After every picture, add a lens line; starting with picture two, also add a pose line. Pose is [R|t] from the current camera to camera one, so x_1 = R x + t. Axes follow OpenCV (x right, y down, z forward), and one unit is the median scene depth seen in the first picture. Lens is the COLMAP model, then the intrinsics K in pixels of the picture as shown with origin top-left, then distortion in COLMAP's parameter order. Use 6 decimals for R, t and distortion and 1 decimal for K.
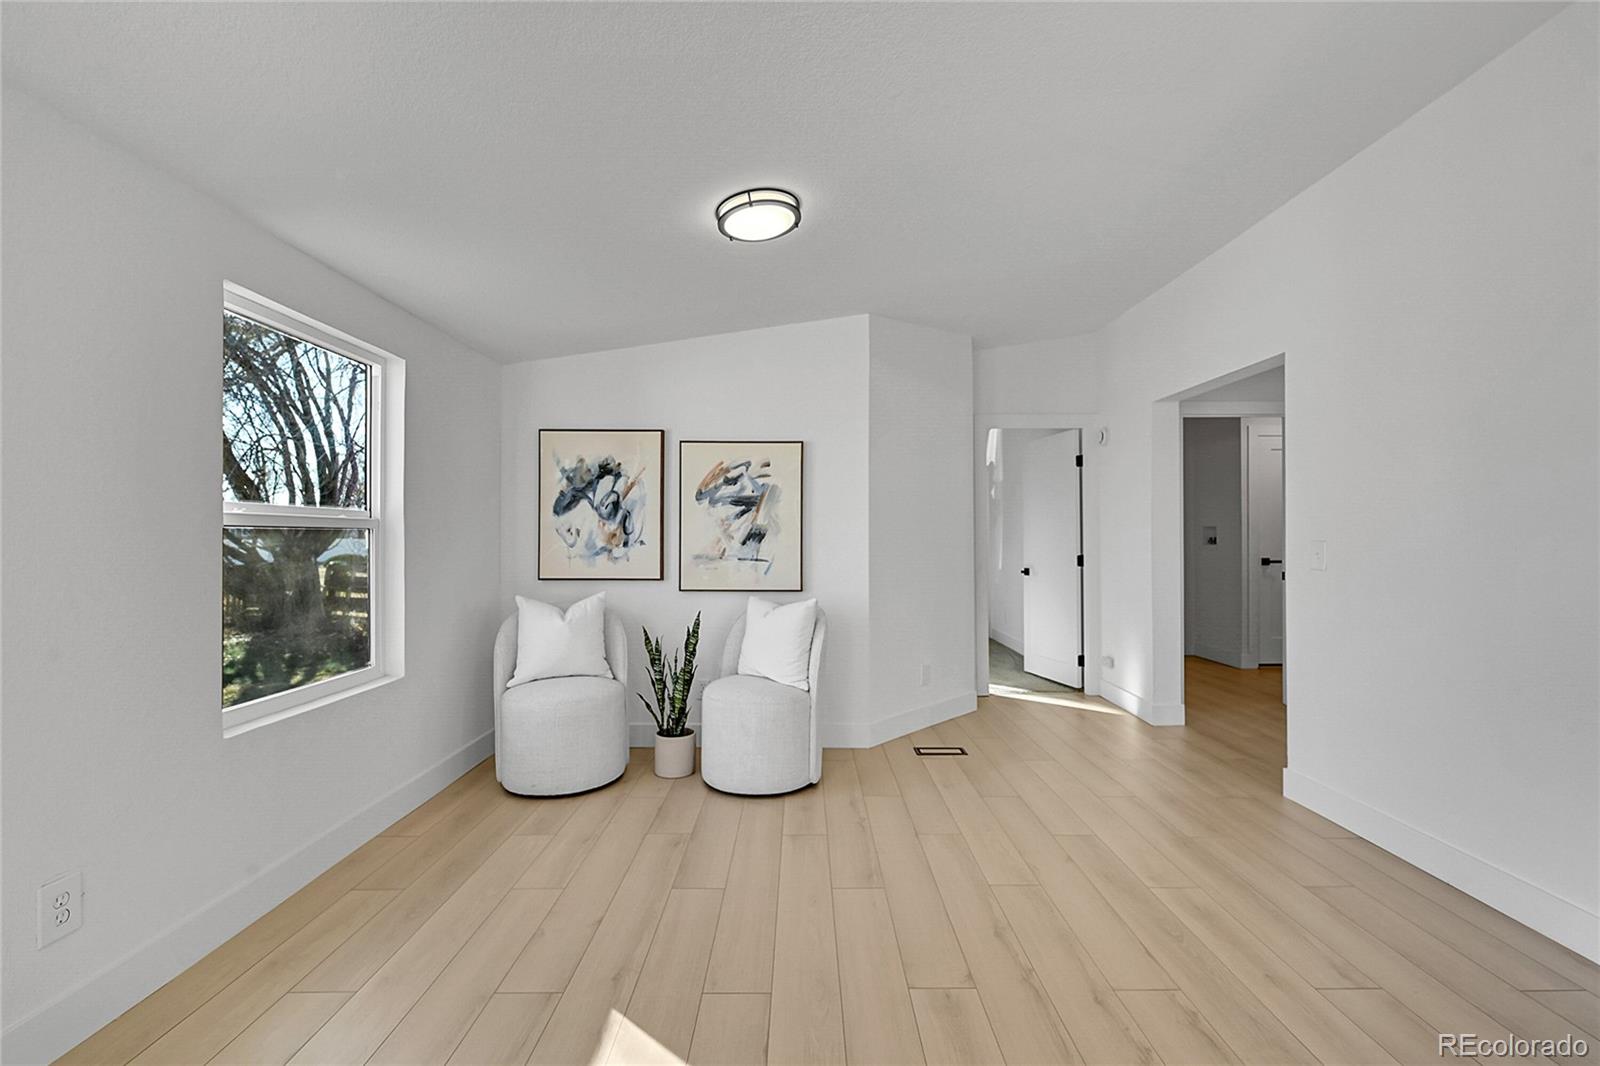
lens RADIAL K [[668.8, 0, 814.0], [0, 668.8, 534.7], [0, 0, 1]] dist [0.003024, 0.000471]
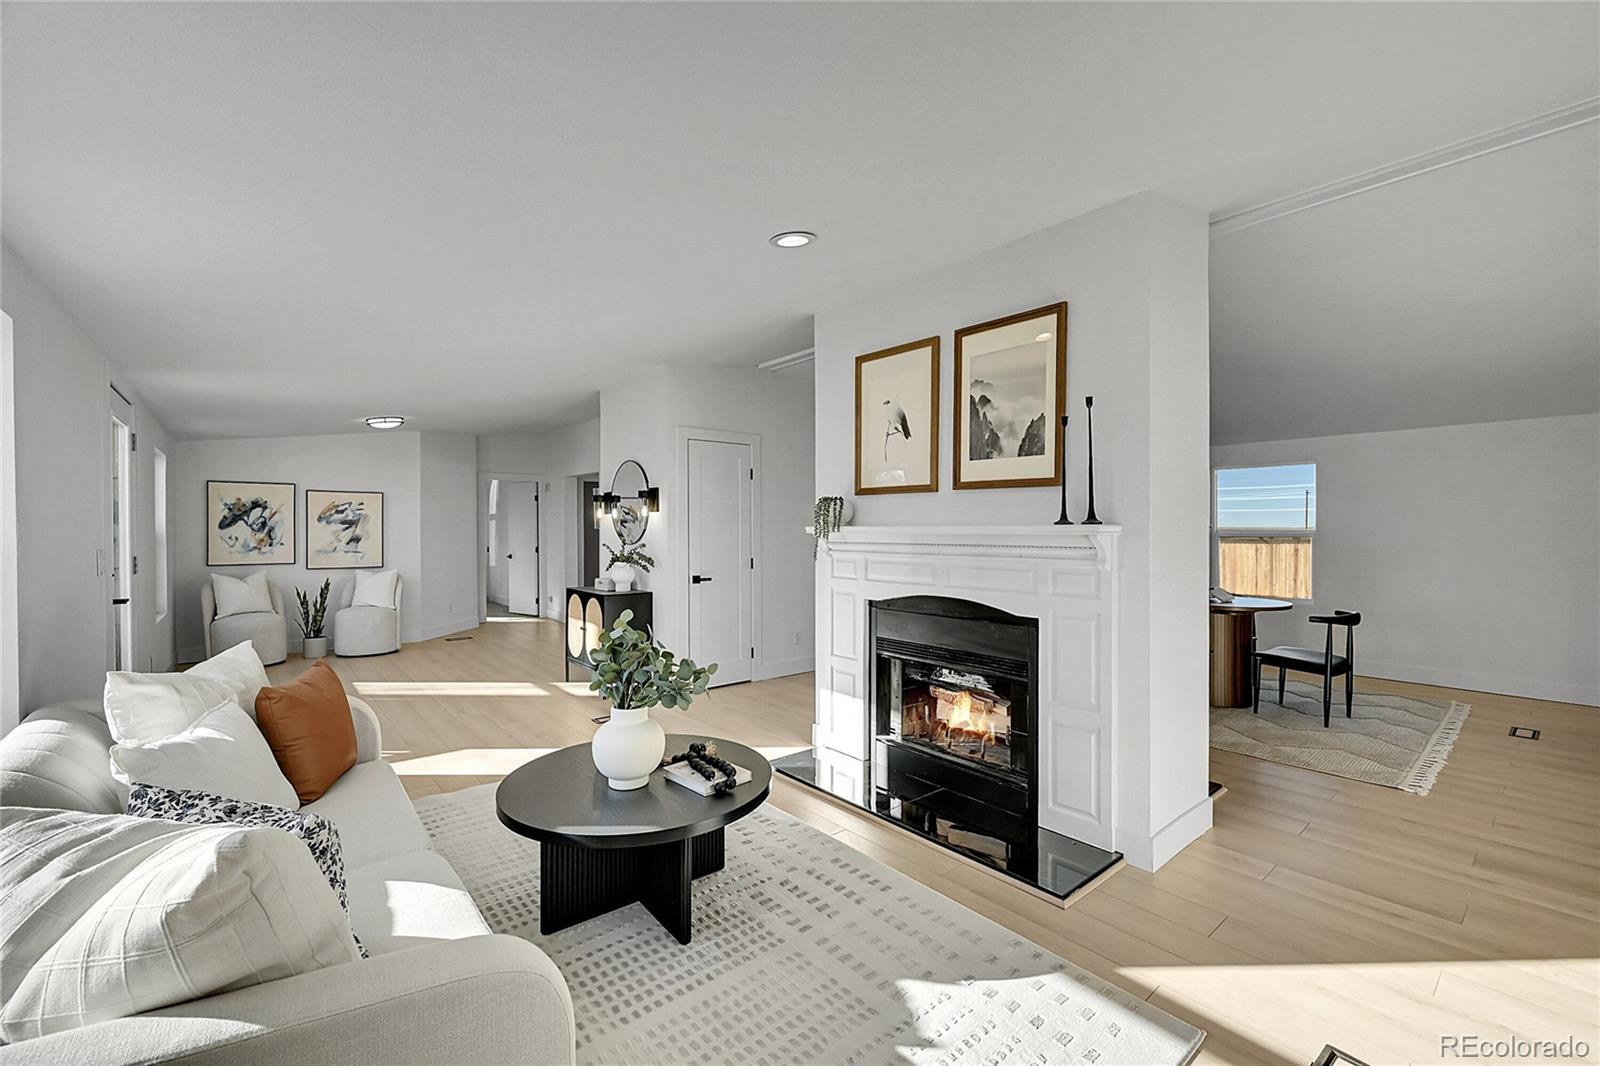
lens RADIAL K [[668.8, 0, 814.0], [0, 668.8, 534.7], [0, 0, 1]] dist [0.003024, 0.000471]
pose [[0.770306, -0.004916, 0.637656, -0.306055], [-0.002521, 0.999939, 0.010754, -0.037932], [-0.637670, -0.009891, 0.770246, -1.393803]]
